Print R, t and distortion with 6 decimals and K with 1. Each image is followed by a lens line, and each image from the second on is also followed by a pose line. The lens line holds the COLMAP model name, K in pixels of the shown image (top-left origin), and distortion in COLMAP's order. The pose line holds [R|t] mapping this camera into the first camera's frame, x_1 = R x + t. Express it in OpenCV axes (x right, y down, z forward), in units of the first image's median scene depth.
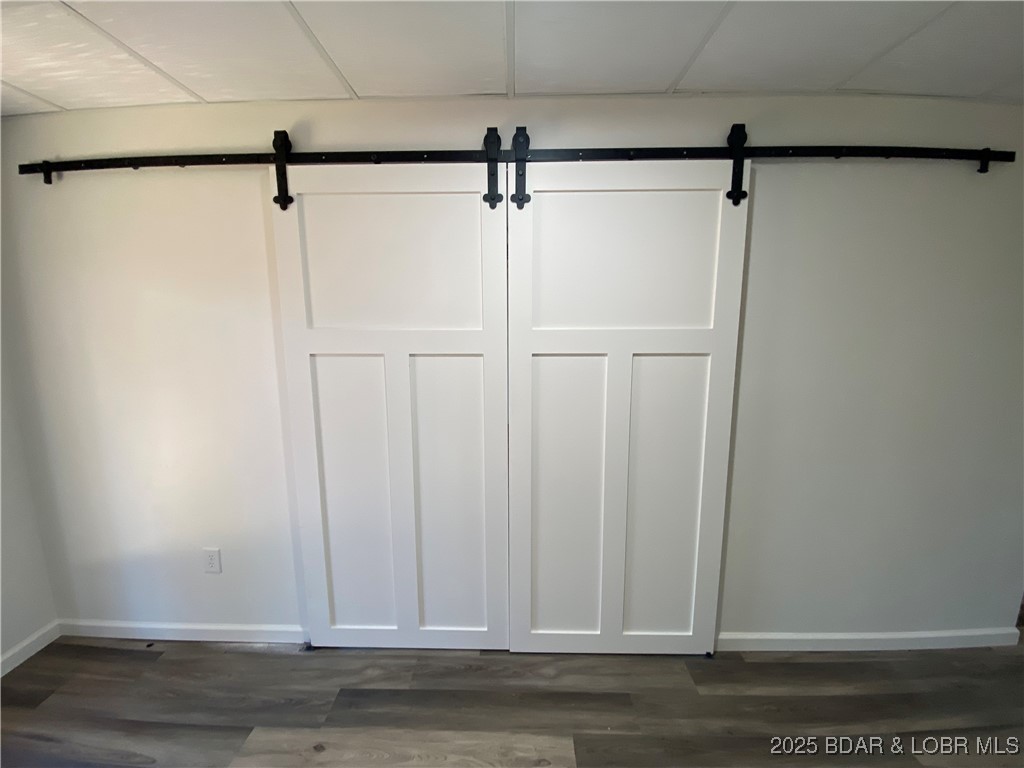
lens RADIAL K [[415.9, 0, 513.6], [0, 415.9, 382.2], [0, 0, 1]] dist [0.030417, -0.029211]
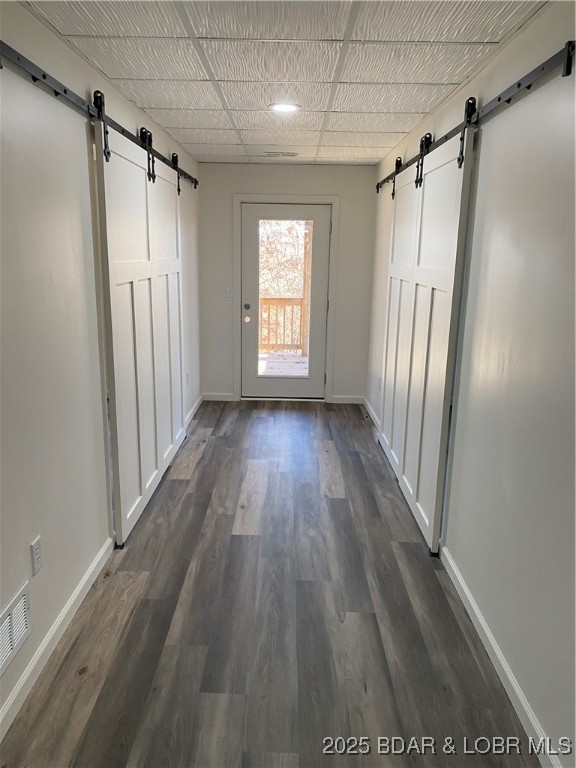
lens RADIAL K [[588.7, 0, 288.0], [0, 588.7, 384.0], [0, 0, 1]] dist [0.105498, -0.184213]
pose [[0.019706, 0.227419, -0.973598, 2.154458], [-0.168954, 0.960539, 0.220949, -0.113294], [0.985427, 0.160139, 0.057352, 0.470507]]
